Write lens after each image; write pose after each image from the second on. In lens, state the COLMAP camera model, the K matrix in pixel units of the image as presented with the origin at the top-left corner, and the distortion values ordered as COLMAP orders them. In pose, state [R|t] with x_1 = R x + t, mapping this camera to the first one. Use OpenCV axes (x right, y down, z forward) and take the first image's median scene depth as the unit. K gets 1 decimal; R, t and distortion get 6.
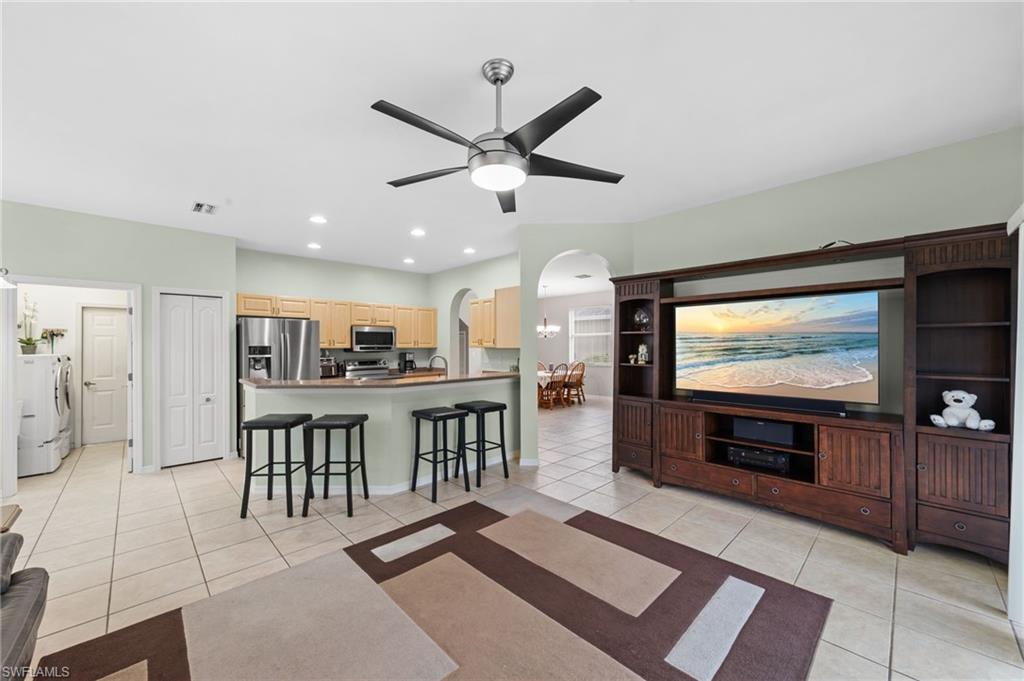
lens RADIAL K [[385.6, 0, 506.3], [0, 385.6, 344.4], [0, 0, 1]] dist [0.001963, -0.000017]
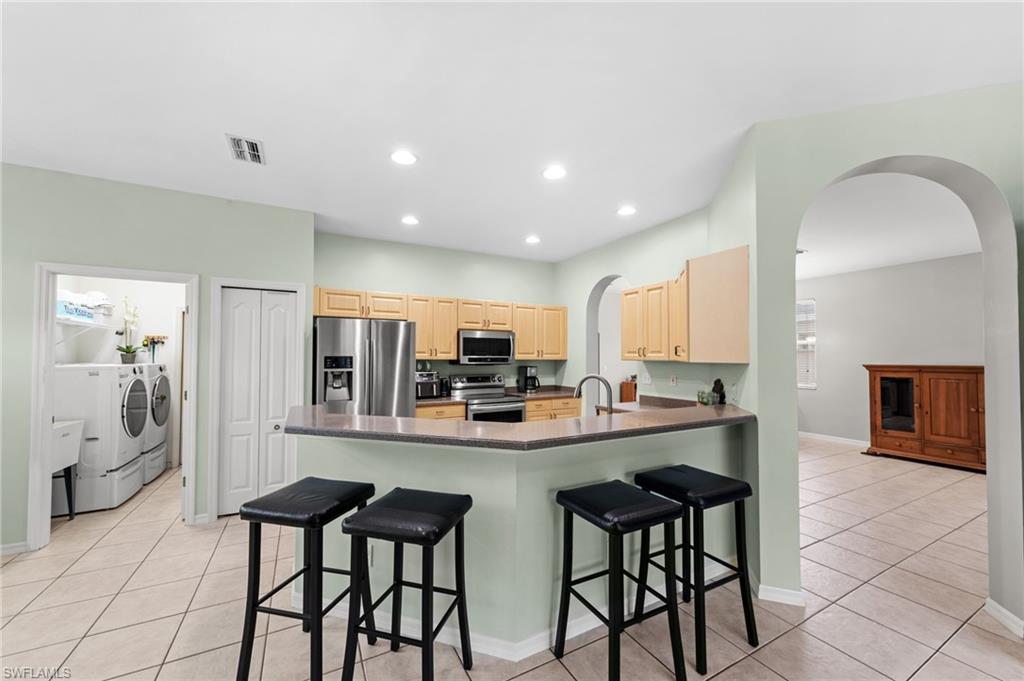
lens RADIAL K [[385.6, 0, 504.2], [0, 385.6, 346.3], [0, 0, 1]] dist [0.001963, -0.000017]
pose [[0.958691, -0.000447, -0.284448, -0.124589], [-0.005969, 0.999747, -0.021687, -0.000732], [0.284386, 0.022489, 0.958446, 0.375650]]
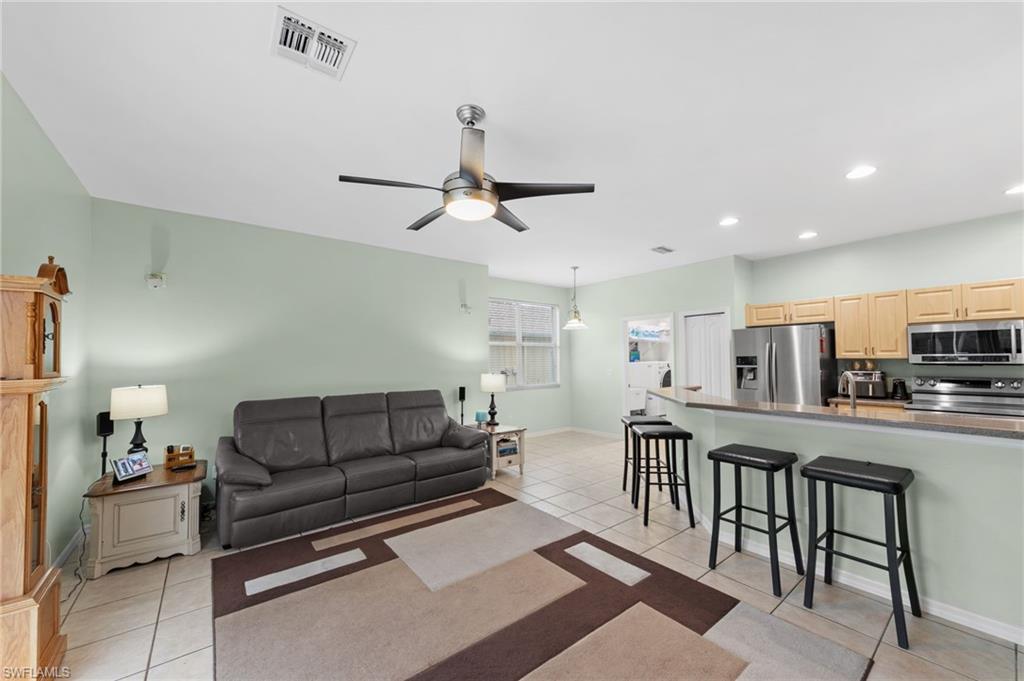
lens RADIAL K [[385.6, 0, 509.9], [0, 385.6, 350.5], [0, 0, 1]] dist [0.001963, -0.000017]
pose [[-0.106637, -0.013631, -0.994205, 0.415663], [0.014044, 0.999786, -0.015214, -0.004505], [0.994199, -0.015585, -0.106422, 0.478253]]
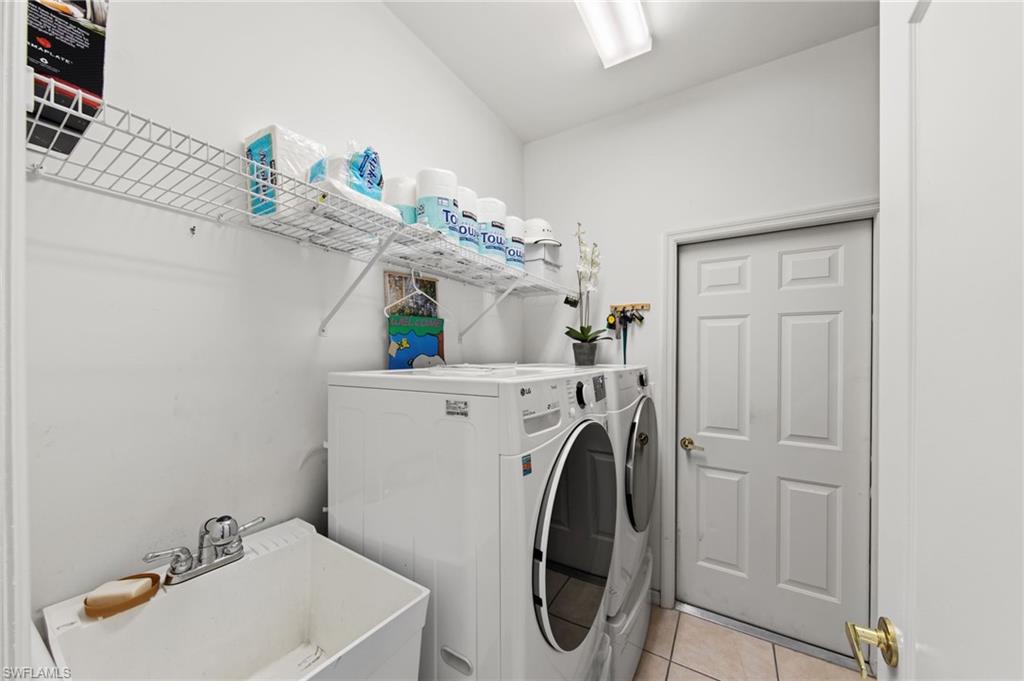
lens RADIAL K [[356.2, 0, 513.1], [0, 356.2, 353.0], [0, 0, 1]] dist [0.002722, 0.000043]
pose [[0.251718, 0.006480, -0.967779, -0.859972], [-0.004756, 0.999974, 0.005458, 0.011043], [0.967789, 0.003229, 0.251742, 0.814925]]
